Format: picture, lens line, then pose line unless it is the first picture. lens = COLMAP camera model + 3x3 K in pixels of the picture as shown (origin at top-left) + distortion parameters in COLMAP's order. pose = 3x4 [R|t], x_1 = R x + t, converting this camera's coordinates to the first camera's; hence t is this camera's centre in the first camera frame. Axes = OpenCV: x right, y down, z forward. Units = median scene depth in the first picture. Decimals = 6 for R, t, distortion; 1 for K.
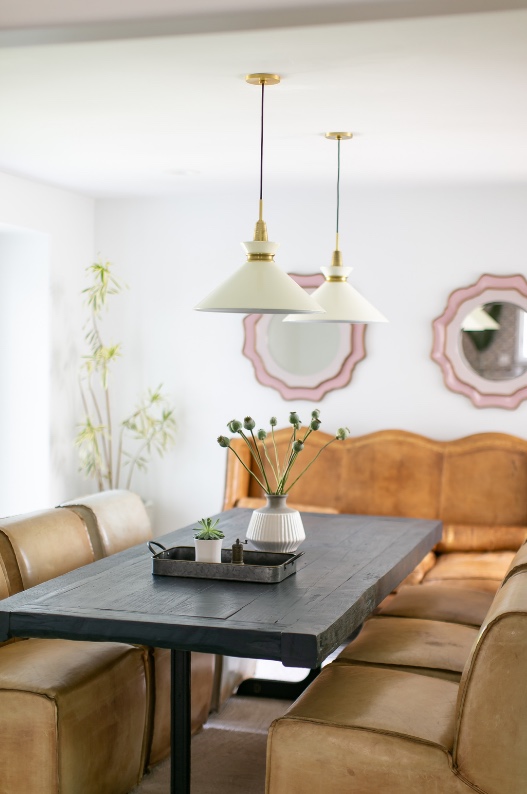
lens RADIAL K [[1163.6, 0, 263.5], [0, 1163.6, 397.0], [0, 0, 1]] dist [0.002322, -0.047820]
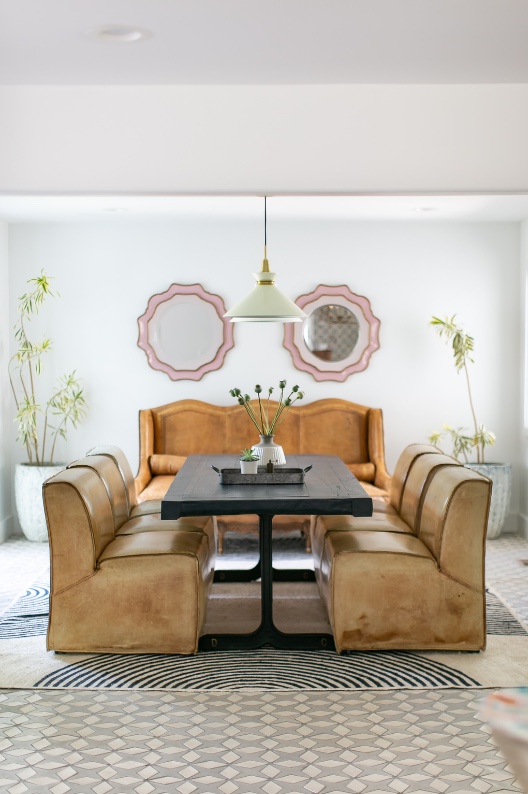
lens RADIAL K [[1163.6, 0, 264.0], [0, 1163.6, 397.0], [0, 0, 1]] dist [0.002322, -0.047820]
pose [[0.955676, -0.032846, 0.292582, -0.289130], [0.030743, 0.999458, 0.011783, 0.009706], [-0.292810, -0.002266, 0.956168, -0.308310]]
